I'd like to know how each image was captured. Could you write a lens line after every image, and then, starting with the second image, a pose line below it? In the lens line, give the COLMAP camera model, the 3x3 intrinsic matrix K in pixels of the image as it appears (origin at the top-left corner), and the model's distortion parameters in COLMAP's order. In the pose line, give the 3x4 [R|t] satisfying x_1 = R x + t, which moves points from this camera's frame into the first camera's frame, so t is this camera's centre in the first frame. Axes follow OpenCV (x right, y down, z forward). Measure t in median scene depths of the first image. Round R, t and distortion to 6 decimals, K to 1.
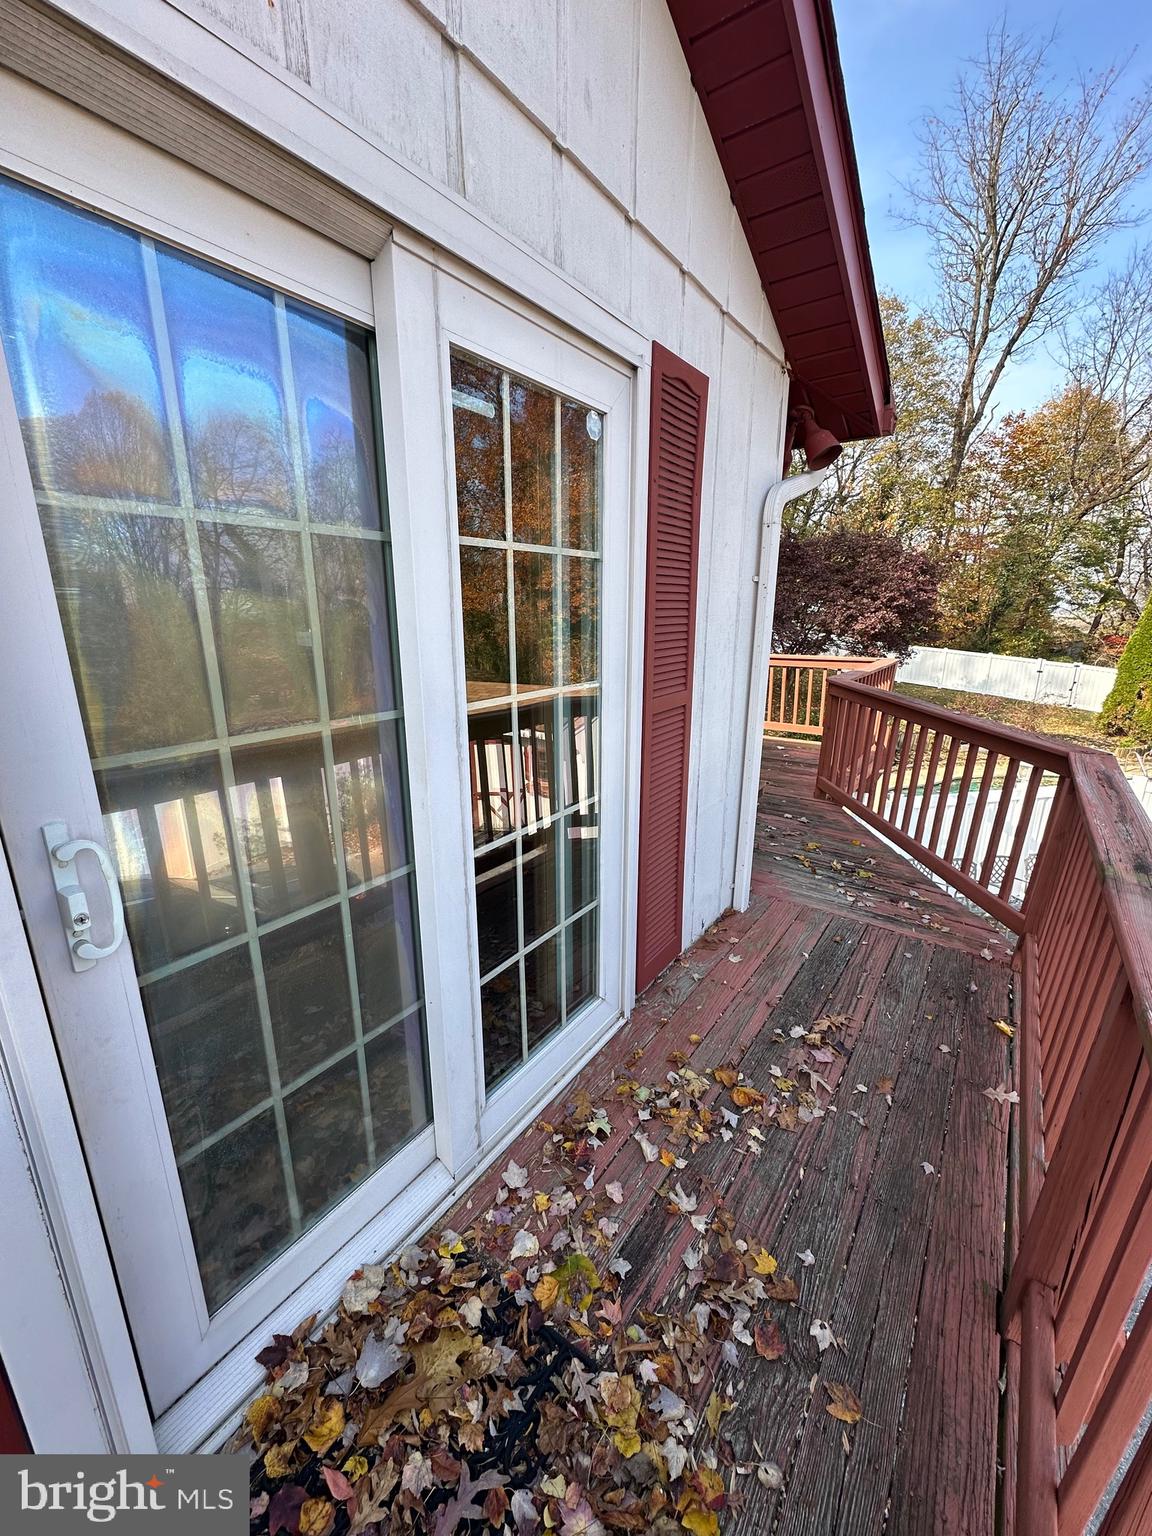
lens RADIAL K [[616.7, 0, 576.0], [0, 616.7, 768.0], [0, 0, 1]] dist [-0.001673, 0.000755]
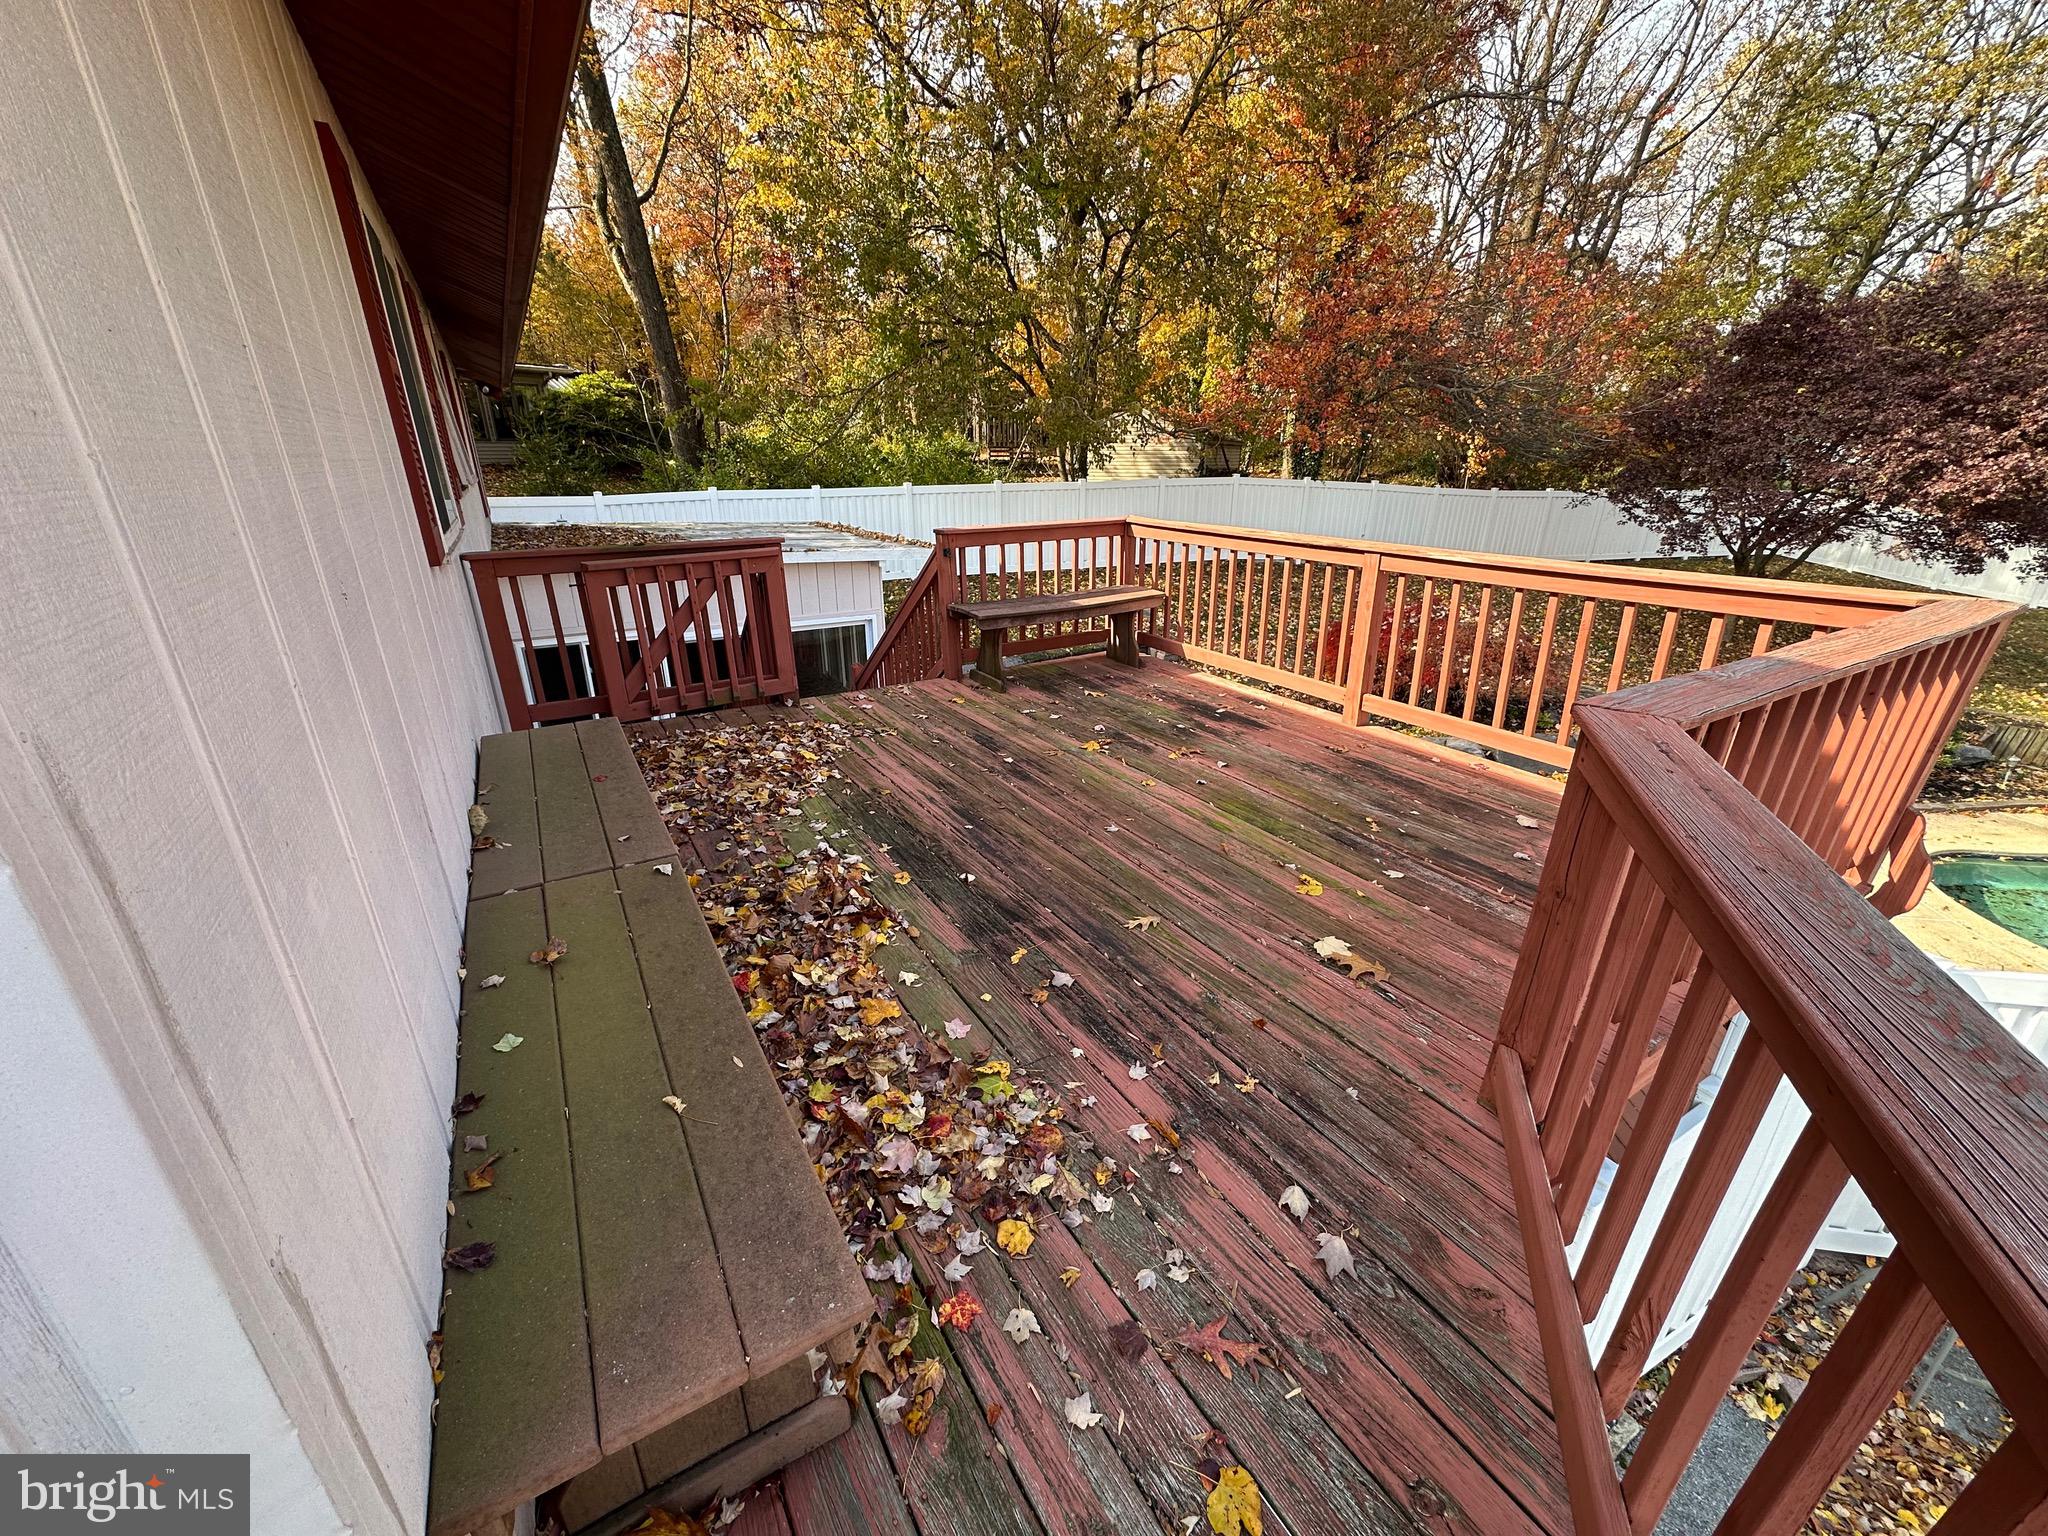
lens RADIAL K [[822.3, 0, 1024.0], [0, 822.3, 768.0], [0, 0, 1]] dist [-0.001673, 0.000755]
pose [[0.919670, 0.138199, -0.367570, 0.066701], [-0.096693, 0.986903, 0.129126, -0.028510], [0.380601, -0.083212, 0.920988, 0.124287]]
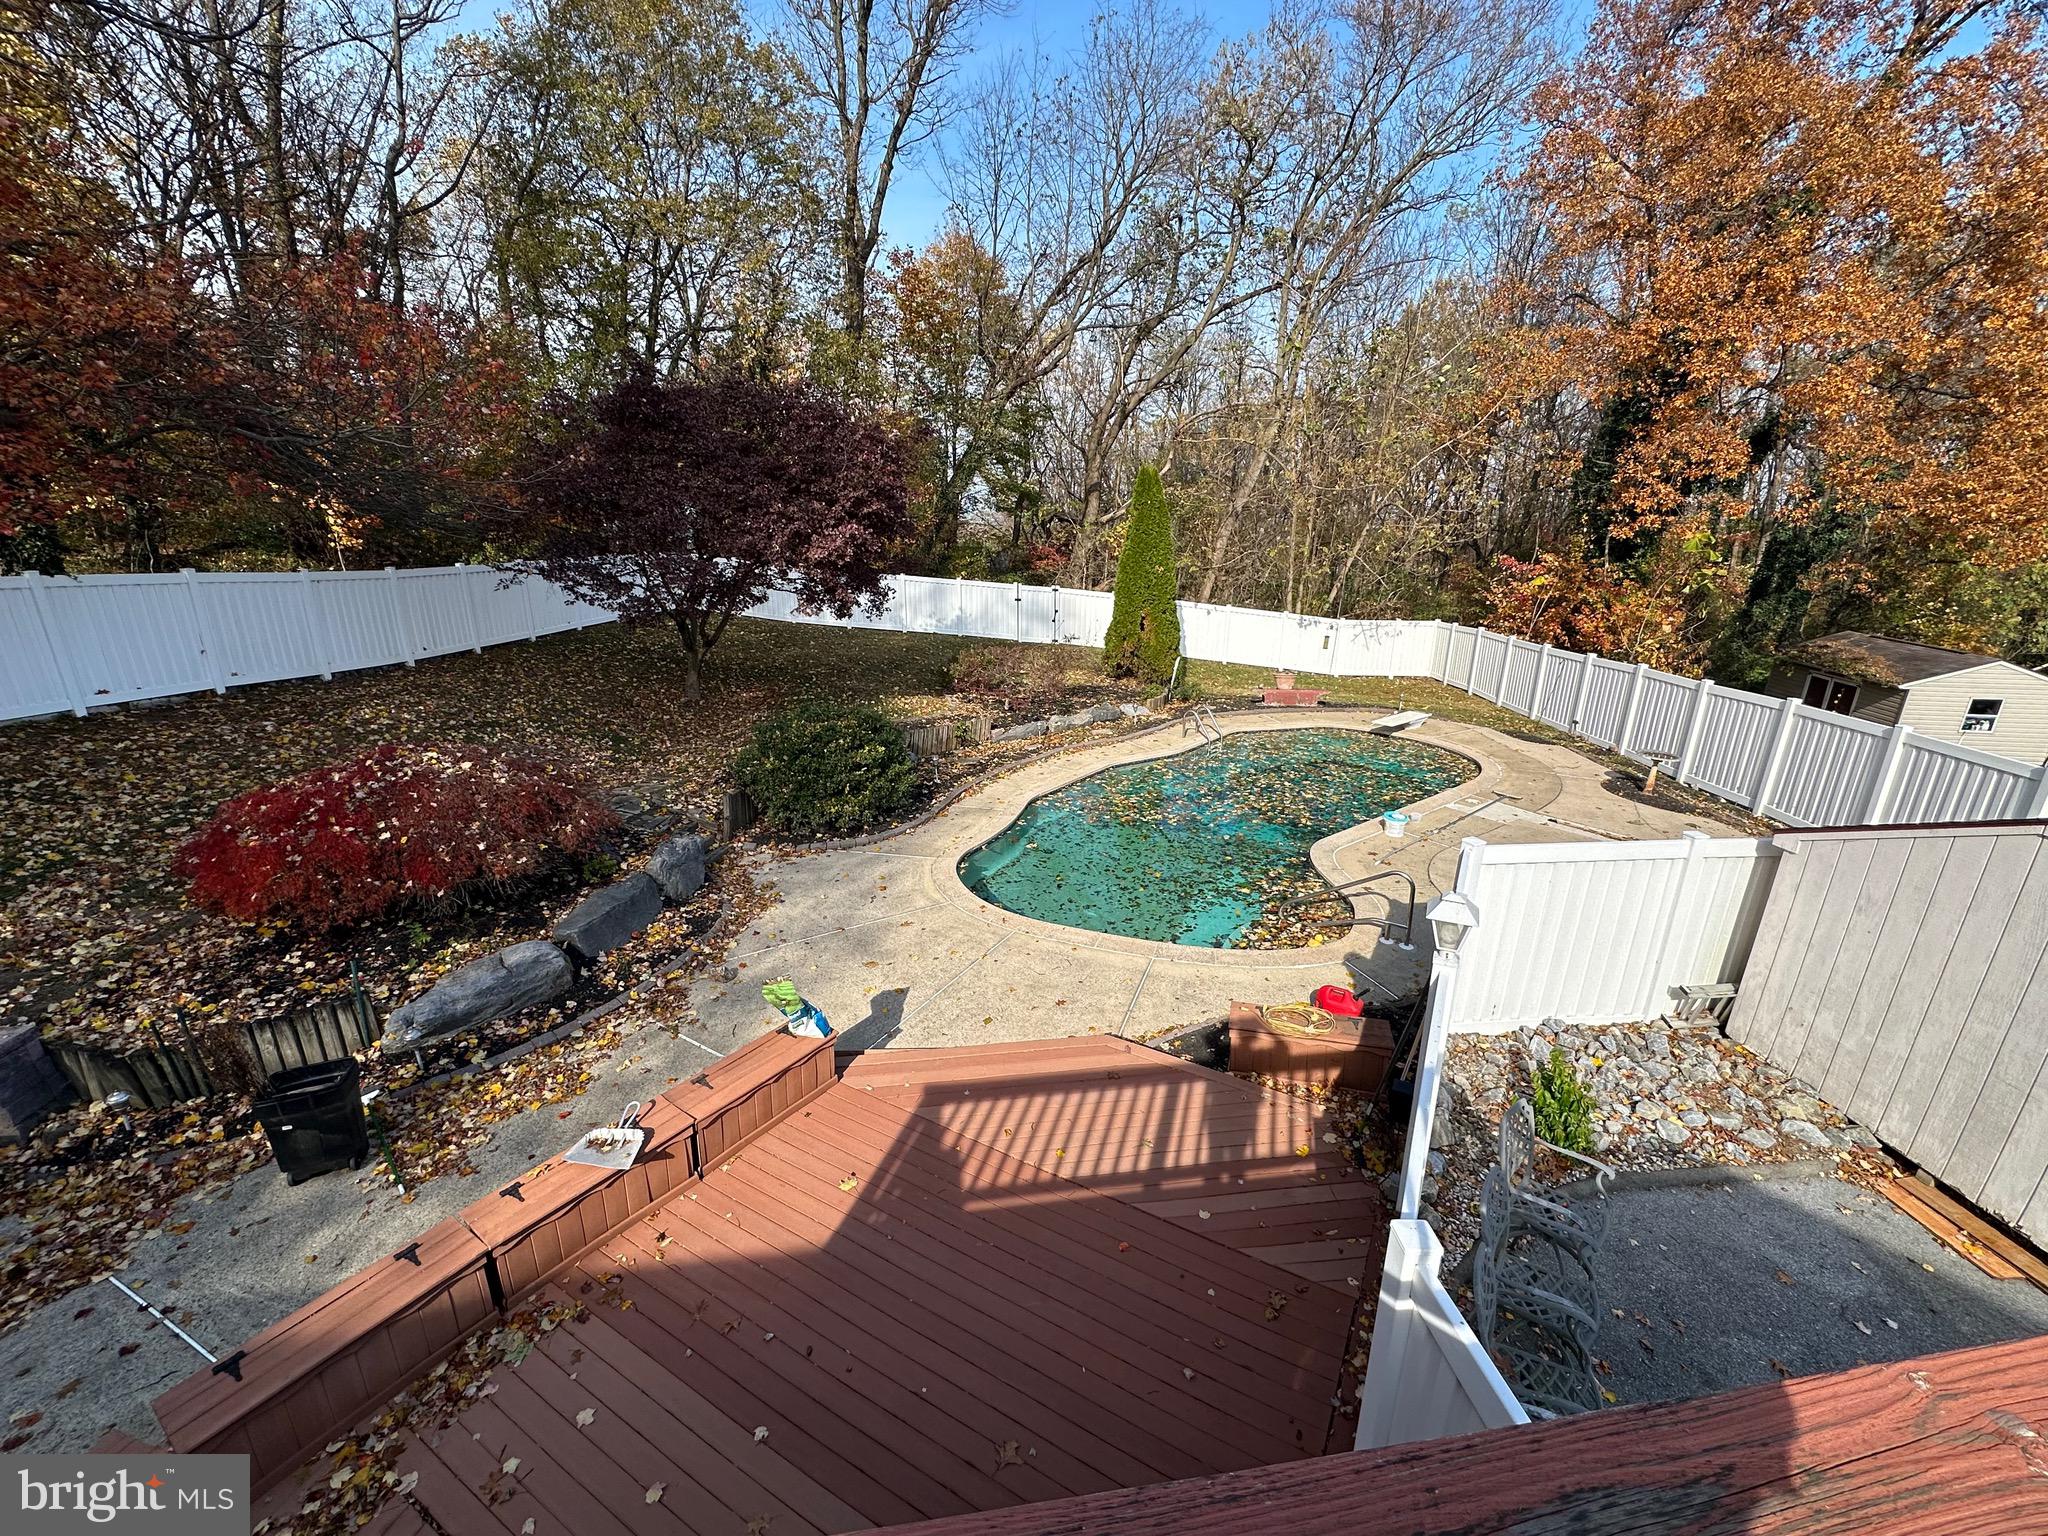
lens RADIAL K [[822.3, 0, 1024.0], [0, 822.3, 768.0], [0, 0, 1]] dist [-0.001673, 0.000755]
pose [[0.730936, -0.206601, 0.650422, 0.071891], [0.174683, 0.977964, 0.114335, -0.083983], [-0.659711, 0.030046, 0.750919, 0.299353]]
